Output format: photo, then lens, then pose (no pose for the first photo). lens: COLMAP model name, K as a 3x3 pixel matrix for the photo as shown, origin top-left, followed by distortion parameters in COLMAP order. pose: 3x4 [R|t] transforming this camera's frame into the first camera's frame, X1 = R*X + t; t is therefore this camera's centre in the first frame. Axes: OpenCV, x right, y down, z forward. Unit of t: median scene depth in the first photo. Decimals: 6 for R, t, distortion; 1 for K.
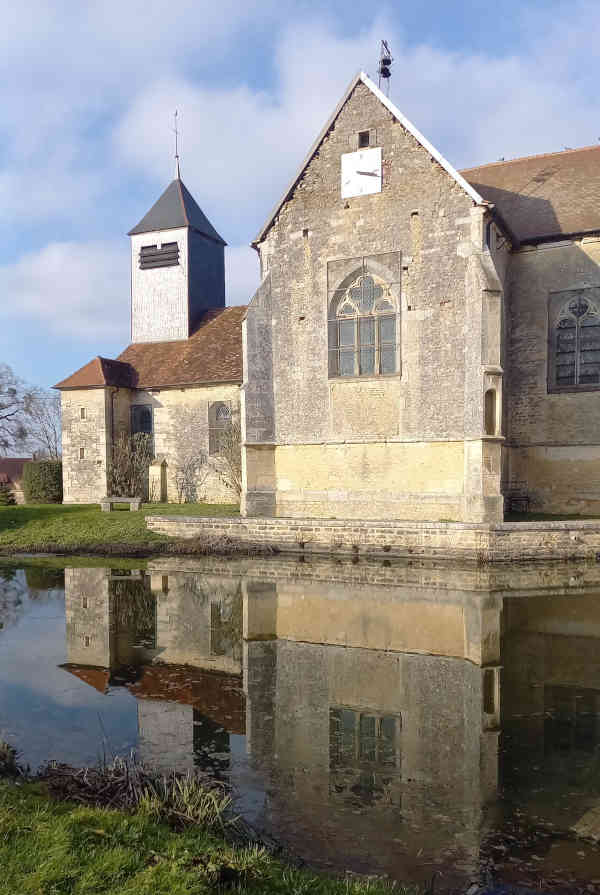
lens RADIAL K [[752.1, 0, 309.6], [0, 752.1, 506.3], [0, 0, 1]] dist [0.064609, -0.052075]
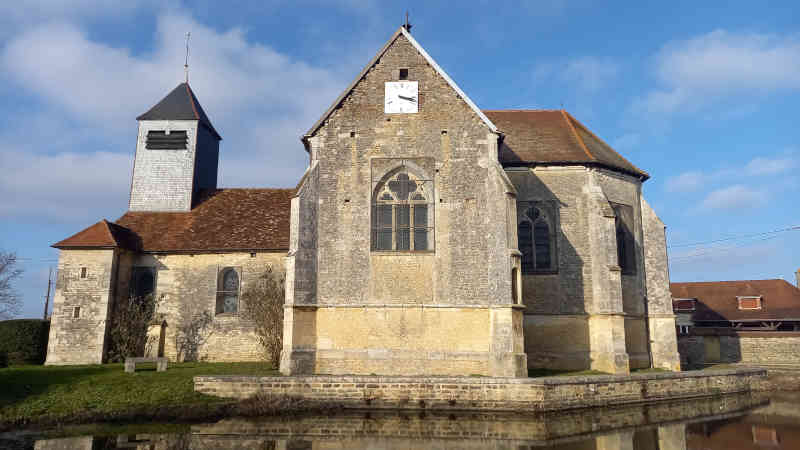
lens RADIAL K [[560.0, 0, 397.2], [0, 560.0, 222.0], [0, 0, 1]] dist [0.062092, -0.021484]
pose [[0.927155, 0.083215, 0.365321, -0.264143], [0.006208, 0.971479, -0.237045, -0.006307], [-0.374627, 0.222045, 0.900195, 0.186540]]
